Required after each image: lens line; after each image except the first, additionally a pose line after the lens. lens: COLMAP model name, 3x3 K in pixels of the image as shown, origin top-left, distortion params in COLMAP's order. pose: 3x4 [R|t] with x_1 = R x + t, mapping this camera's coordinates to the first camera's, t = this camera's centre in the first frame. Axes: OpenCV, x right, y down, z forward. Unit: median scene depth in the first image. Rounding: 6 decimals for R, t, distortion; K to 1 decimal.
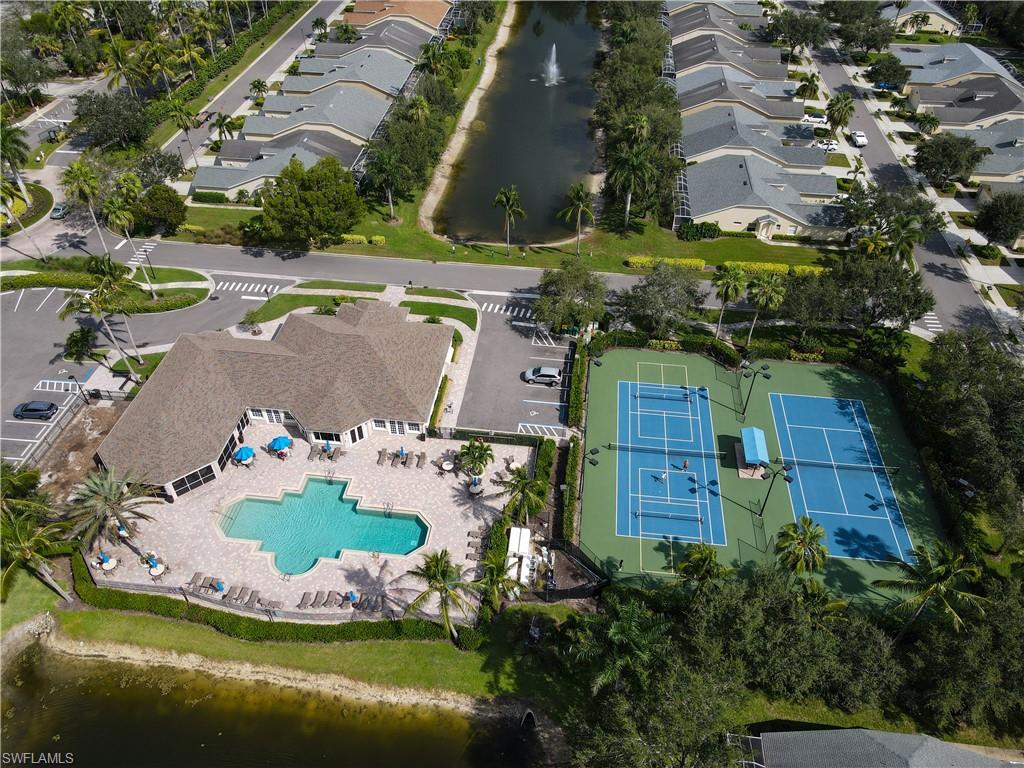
lens RADIAL K [[755.8, 0, 519.3], [0, 755.8, 384.4], [0, 0, 1]] dist [0.013570, 0.005167]
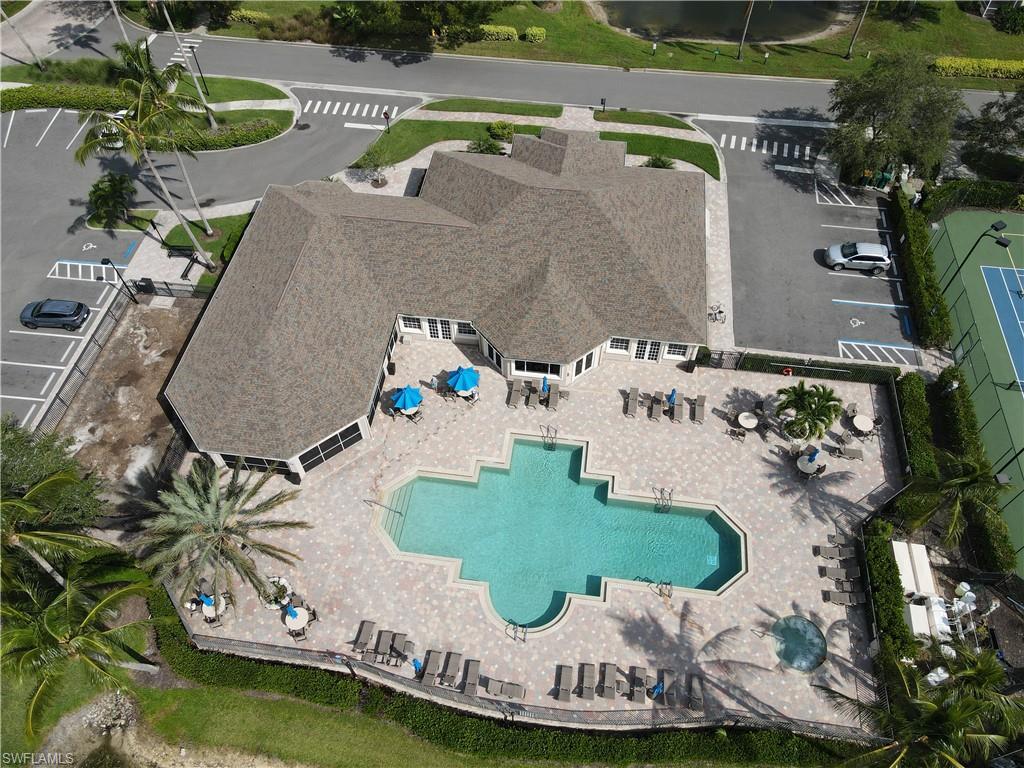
lens RADIAL K [[755.8, 0, 518.7], [0, 755.8, 389.0], [0, 0, 1]] dist [0.013570, 0.005167]
pose [[0.999585, 0.009617, -0.027147, -0.249724], [-0.003690, 0.977592, 0.210475, -0.039425], [0.028563, -0.210288, 0.977222, 0.407256]]
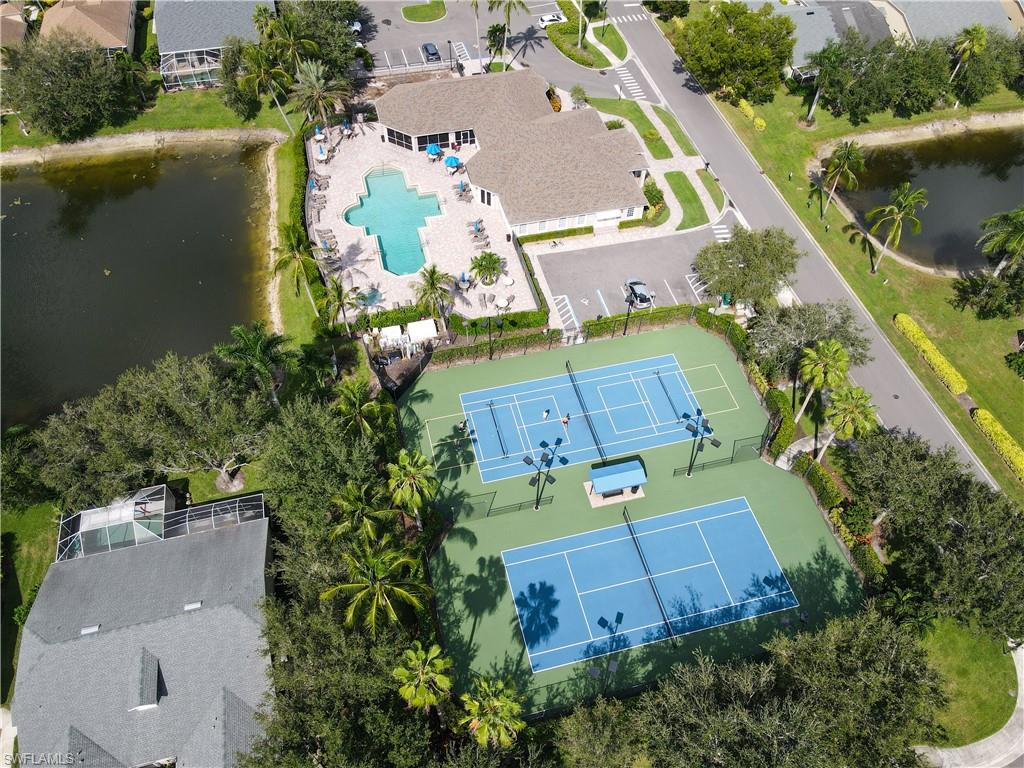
lens RADIAL K [[755.8, 0, 519.5], [0, 755.8, 386.8], [0, 0, 1]] dist [0.013570, 0.005167]
pose [[0.356506, 0.734341, -0.577621, 0.671962], [-0.631923, 0.644902, 0.429855, -0.273131], [0.688169, 0.211766, 0.693959, 0.303118]]
